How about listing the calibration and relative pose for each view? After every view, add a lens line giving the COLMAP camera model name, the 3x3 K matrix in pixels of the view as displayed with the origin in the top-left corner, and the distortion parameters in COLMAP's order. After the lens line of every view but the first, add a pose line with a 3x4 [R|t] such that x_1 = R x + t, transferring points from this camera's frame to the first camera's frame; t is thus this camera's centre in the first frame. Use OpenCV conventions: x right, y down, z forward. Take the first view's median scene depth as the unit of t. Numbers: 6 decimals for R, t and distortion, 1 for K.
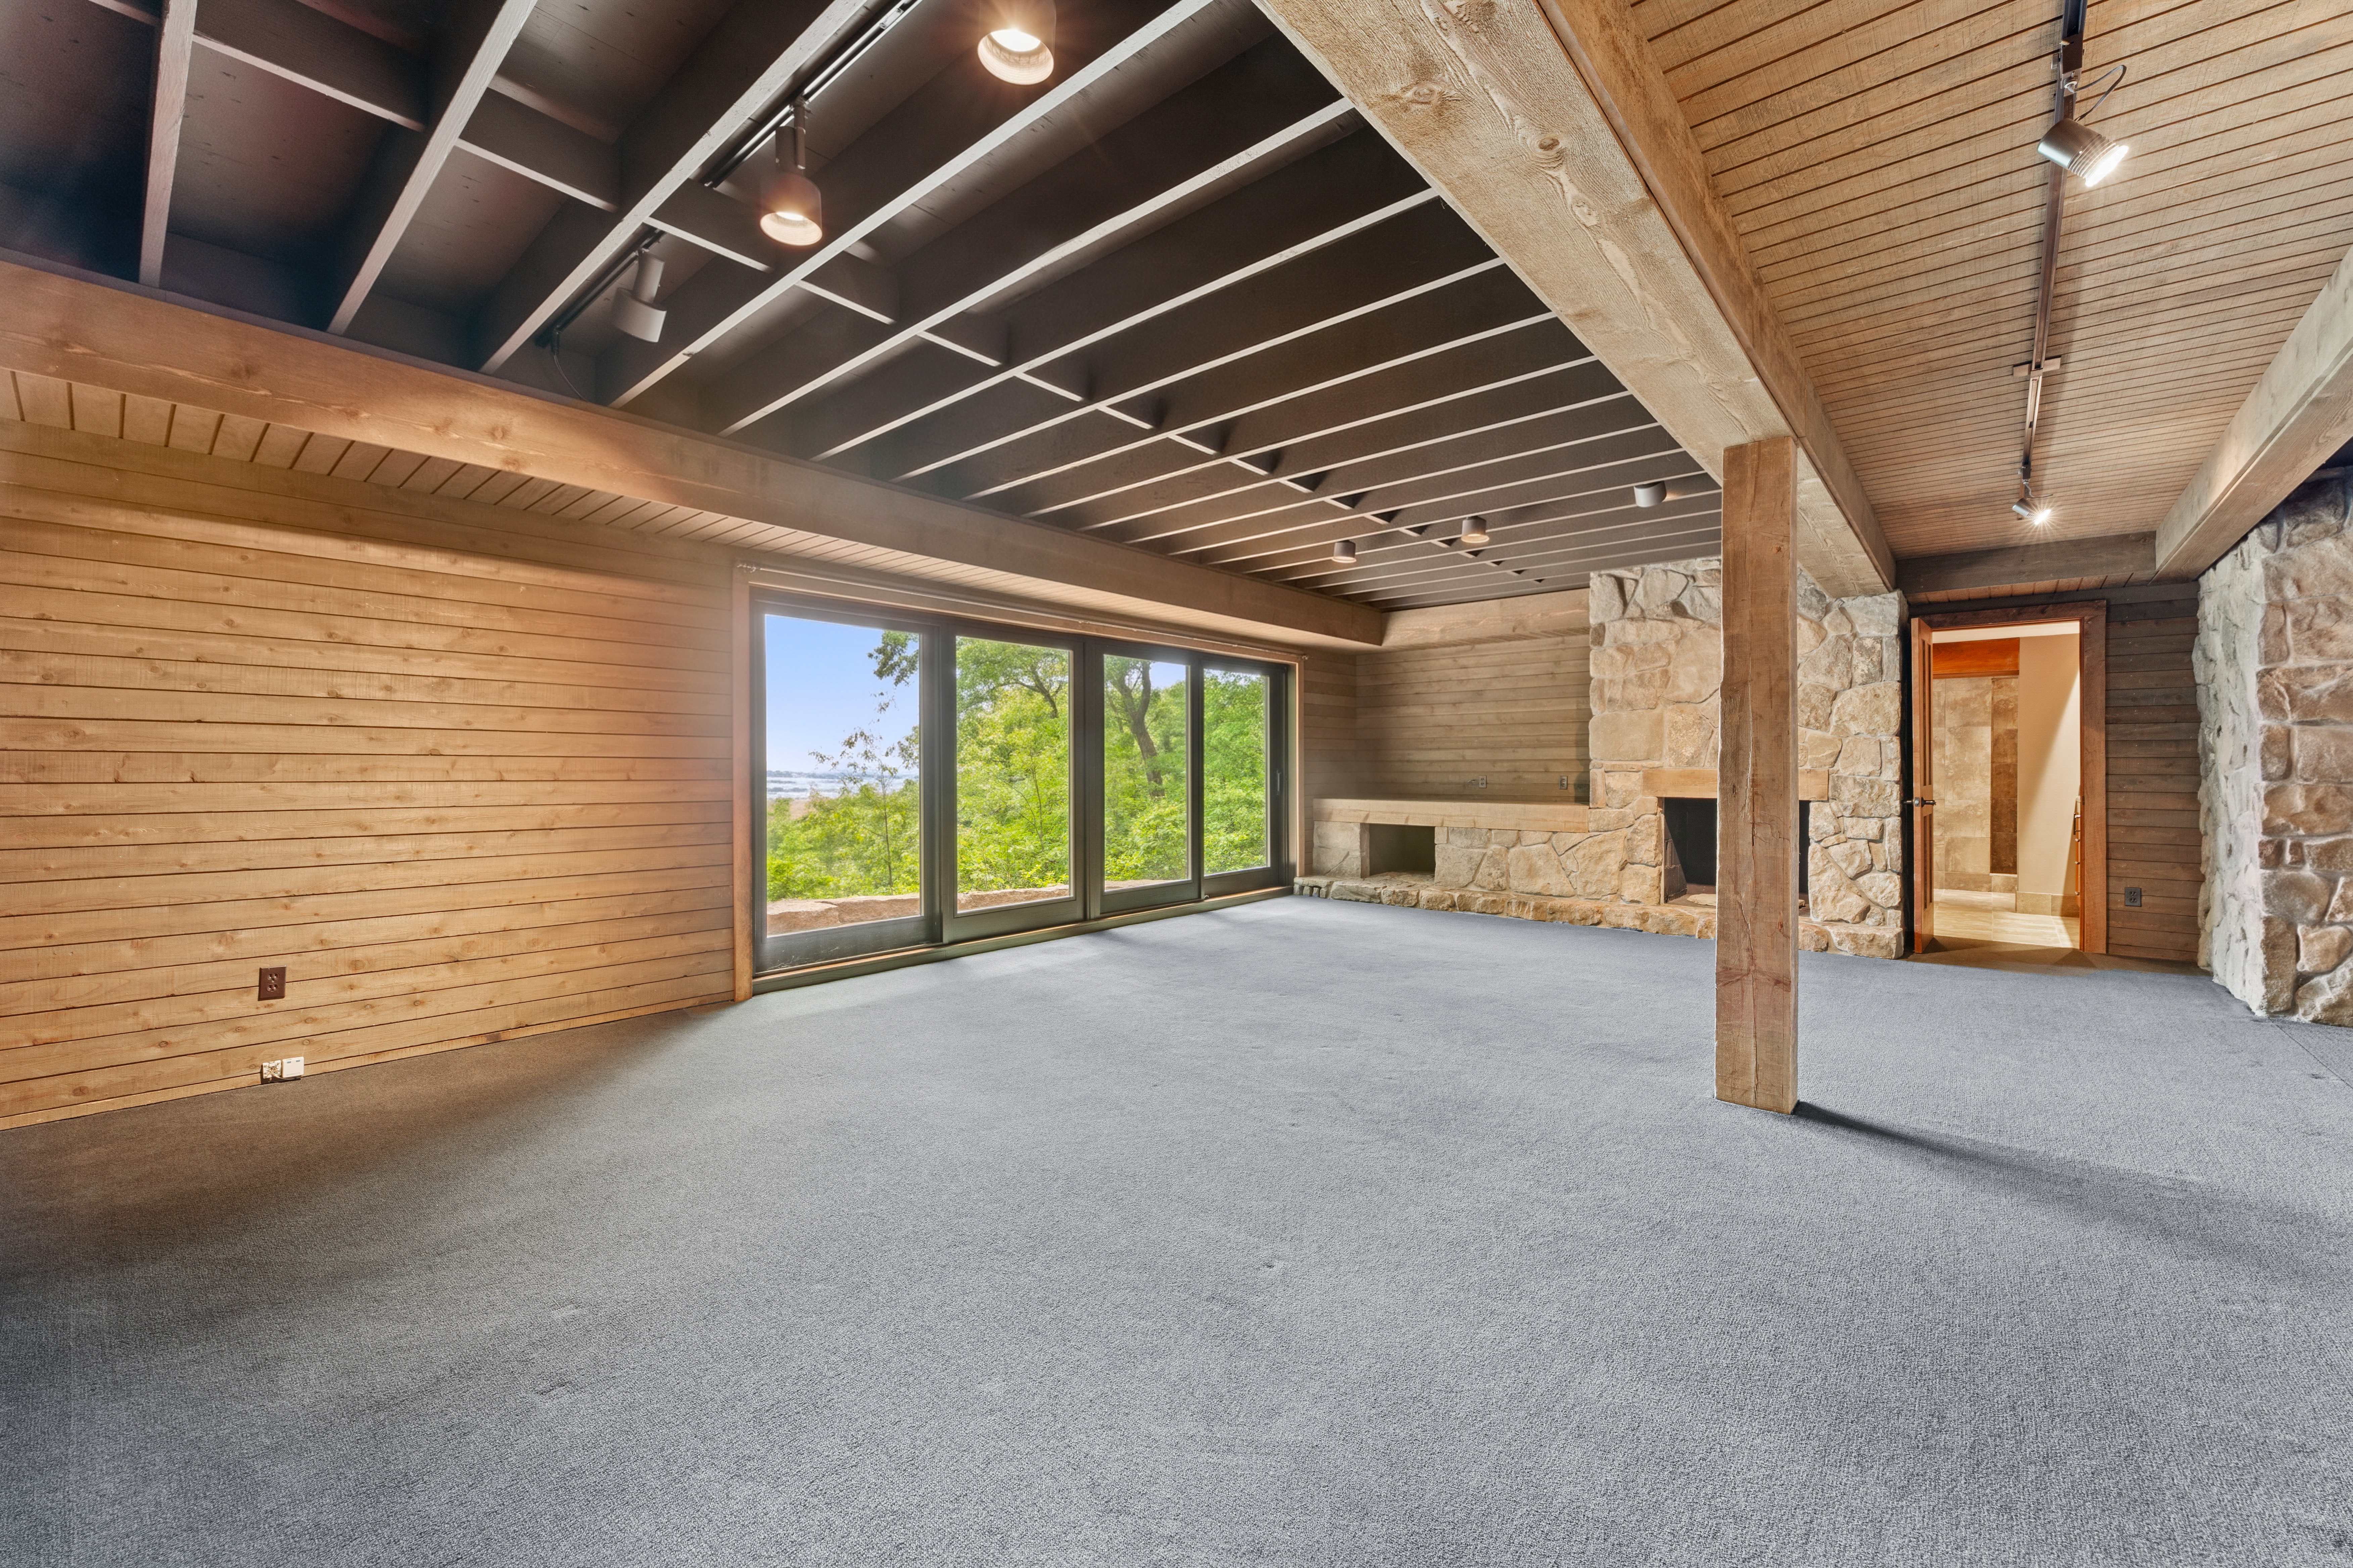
lens RADIAL K [[928.7, 0, 1176.5], [0, 928.7, 784.0], [0, 0, 1]] dist [0.000983, 0.000089]
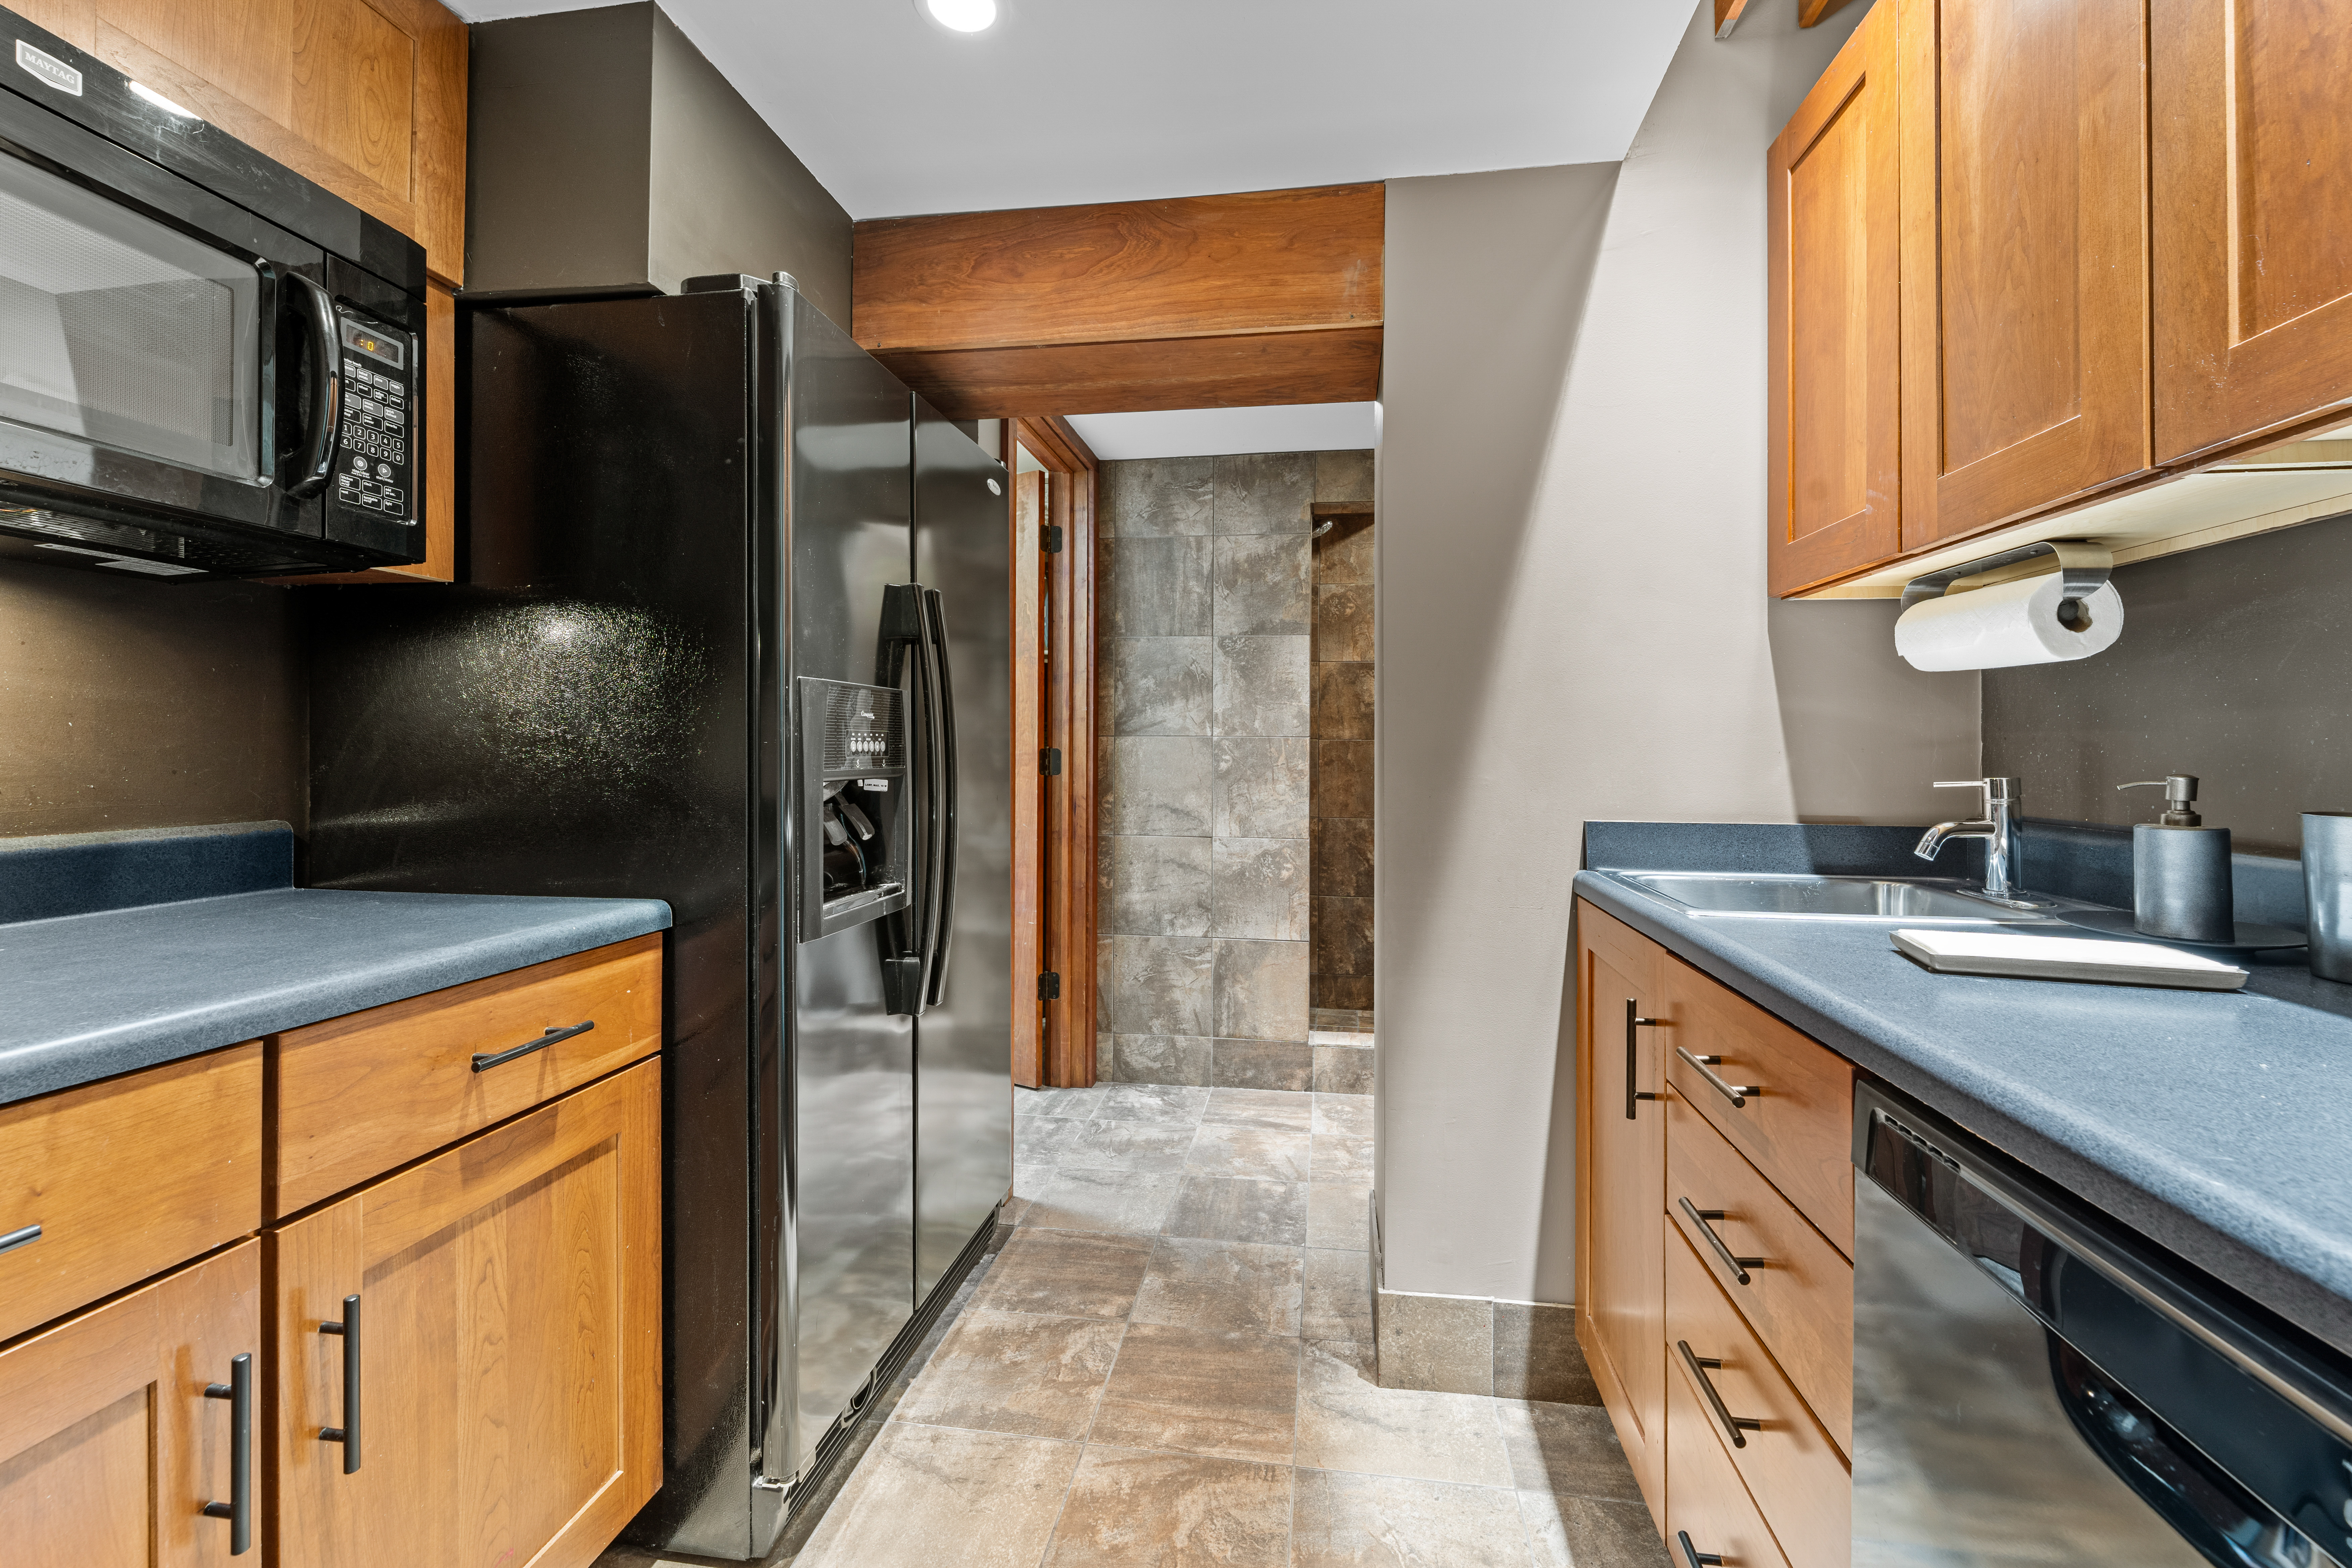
lens RADIAL K [[953.8, 0, 1184.5], [0, 953.8, 768.6], [0, 0, 1]] dist [0.000325, -0.000107]
pose [[0.844745, -0.000957, 0.535168, 0.625195], [0.002293, 0.999996, -0.001831, -0.008972], [-0.535164, 0.002774, 0.844744, 0.700108]]
